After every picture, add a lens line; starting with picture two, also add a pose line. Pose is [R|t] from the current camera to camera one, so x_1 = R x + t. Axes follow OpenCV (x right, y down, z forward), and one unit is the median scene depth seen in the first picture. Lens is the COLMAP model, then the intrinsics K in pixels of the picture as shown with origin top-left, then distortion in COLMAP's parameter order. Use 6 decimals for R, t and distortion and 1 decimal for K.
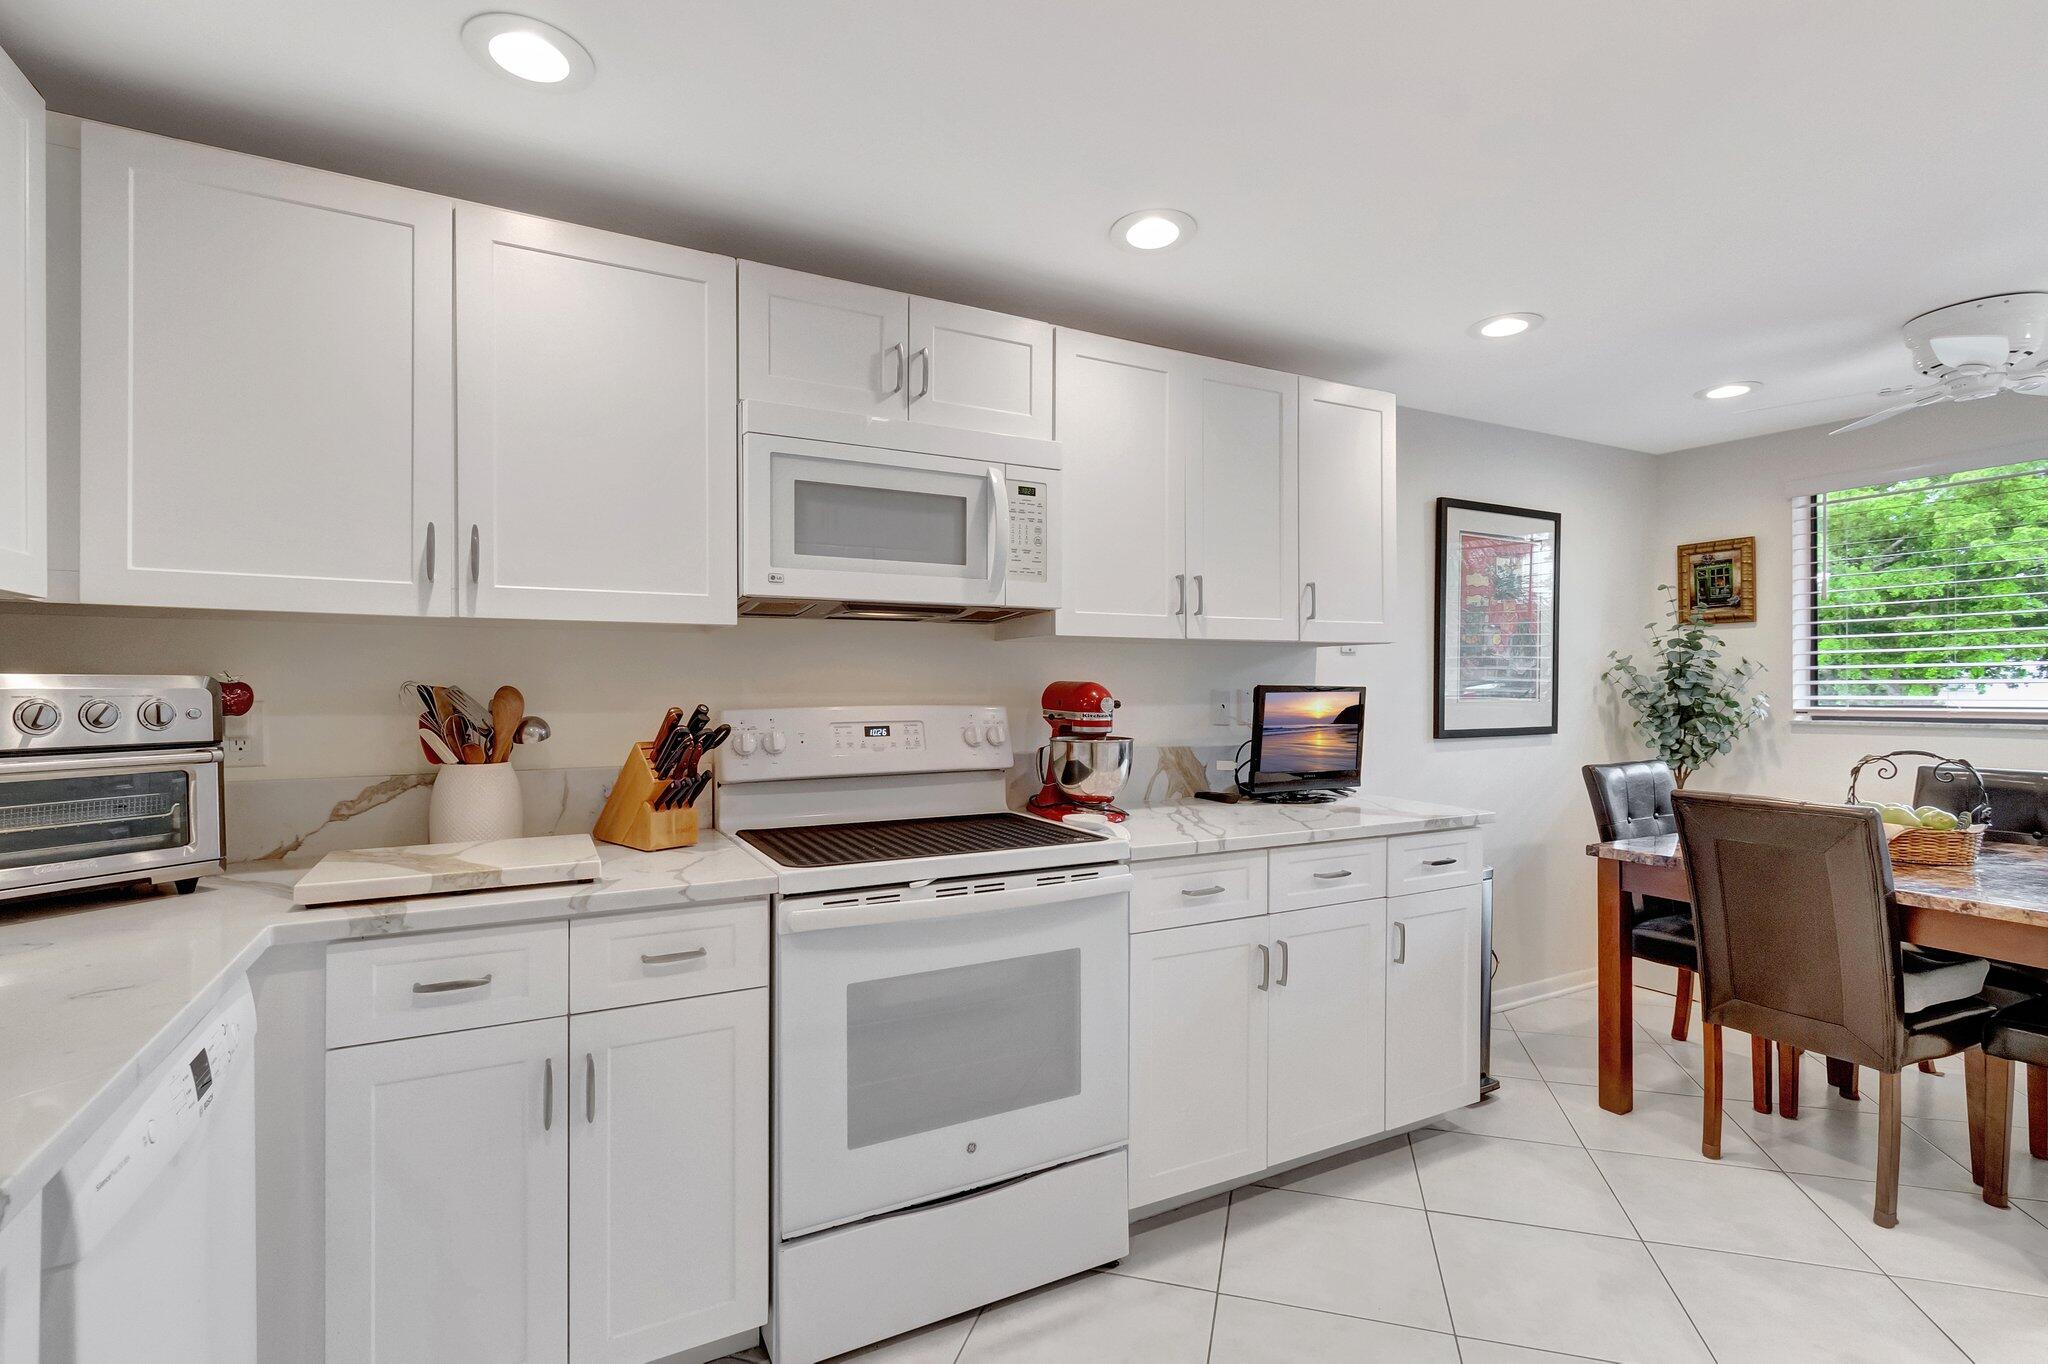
lens RADIAL K [[975.8, 0, 1036.0], [0, 975.8, 680.7], [0, 0, 1]] dist [-0.000297, -0.000556]
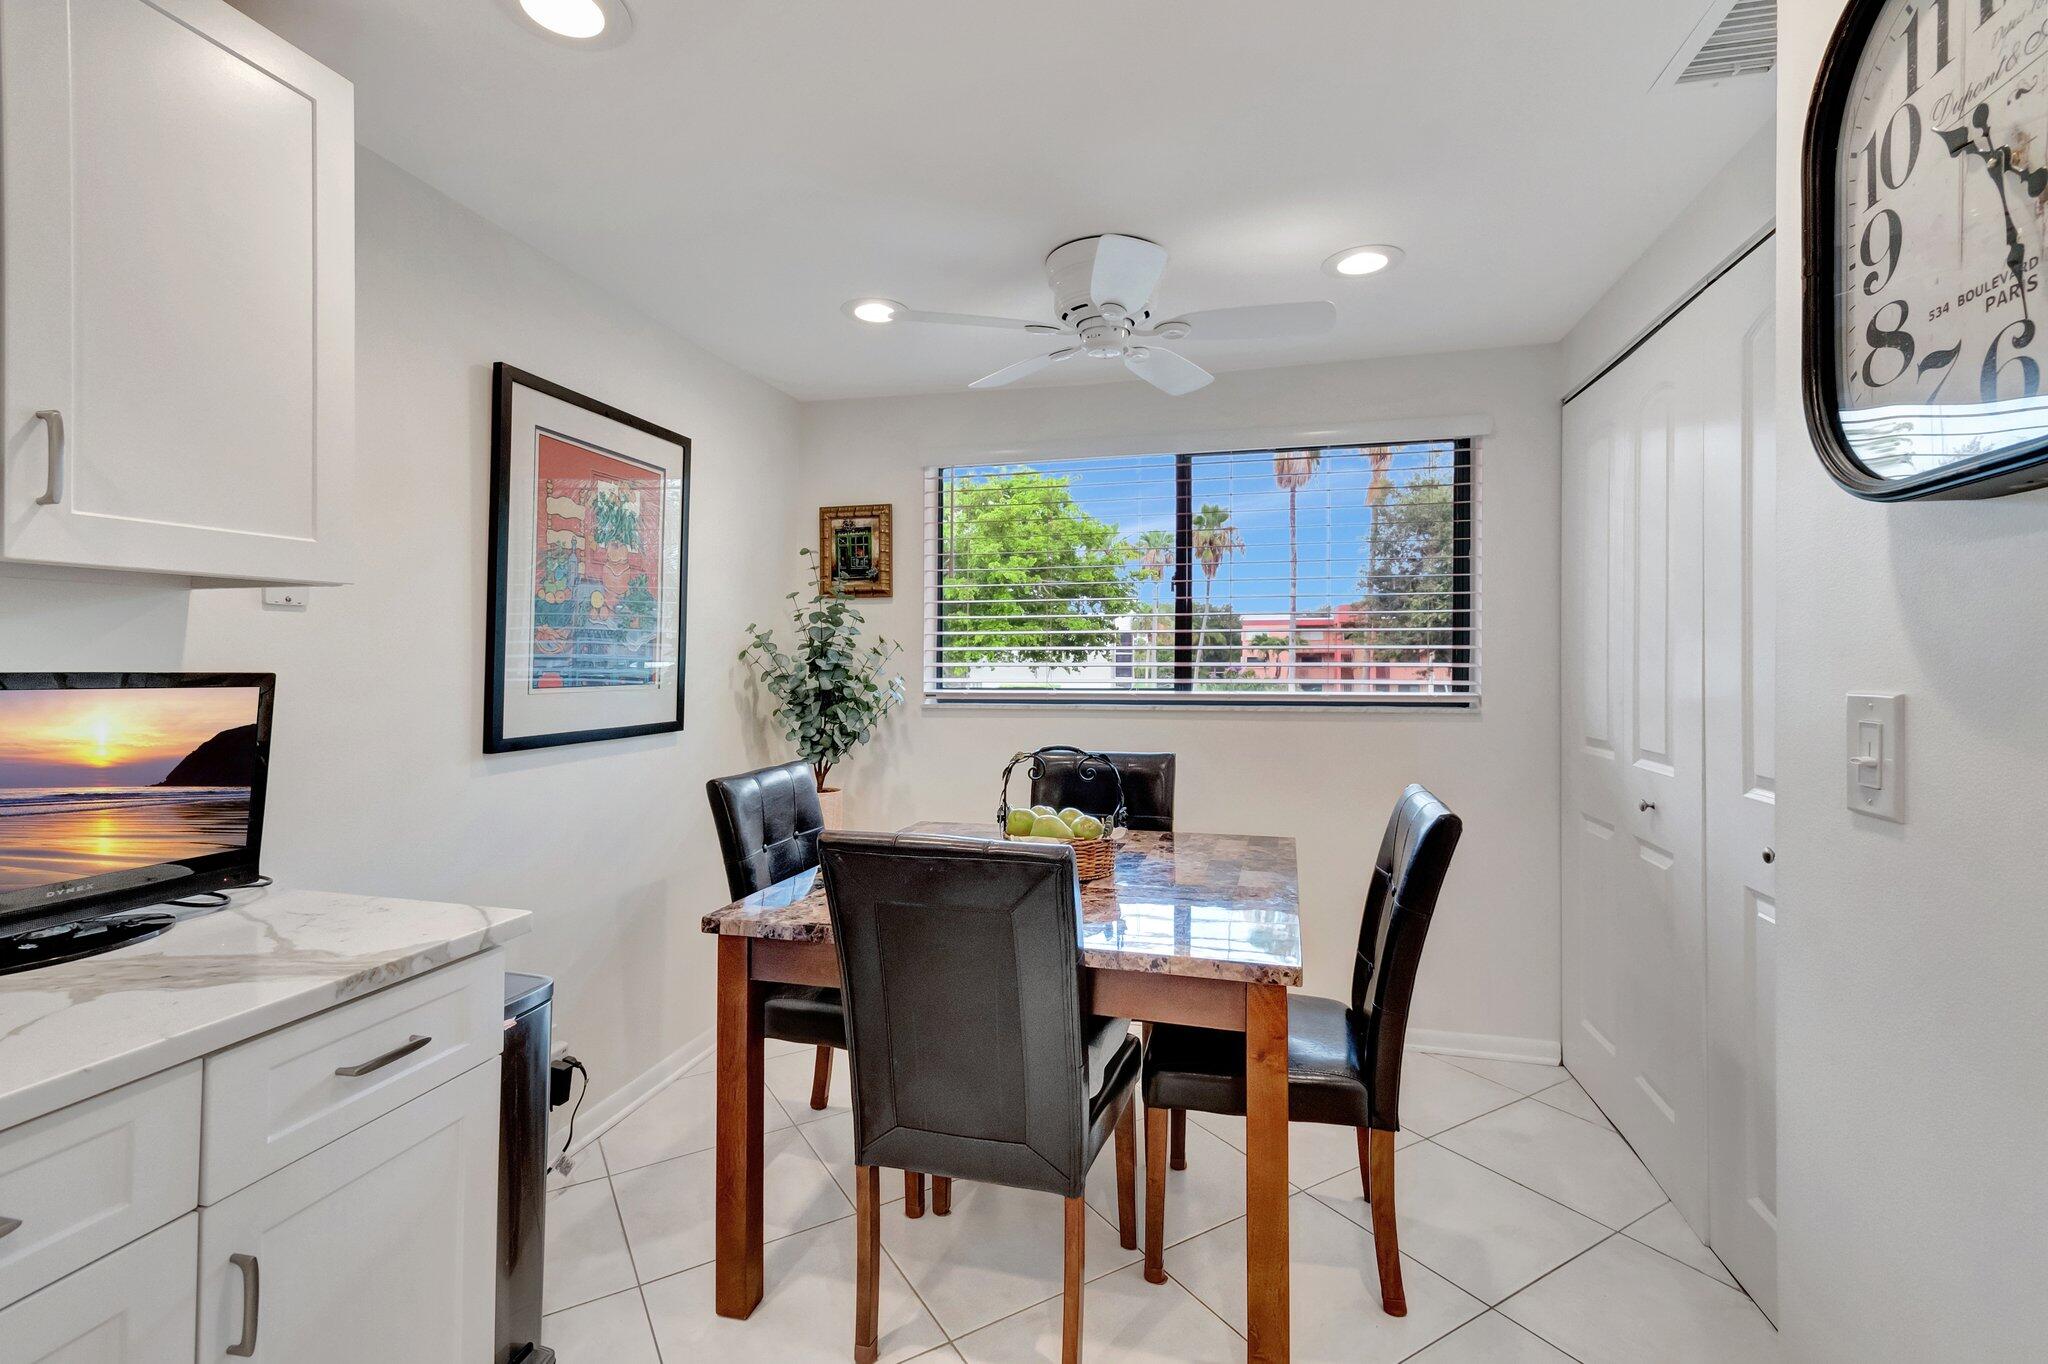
lens RADIAL K [[899.9, 0, 1024.2], [0, 899.9, 668.7], [0, 0, 1]] dist [0.001148, 0.000042]
pose [[0.683739, 0.001697, 0.729724, 0.204772], [-0.010103, 0.999923, 0.007142, -0.000719], [-0.729656, -0.012256, 0.683704, 0.328973]]
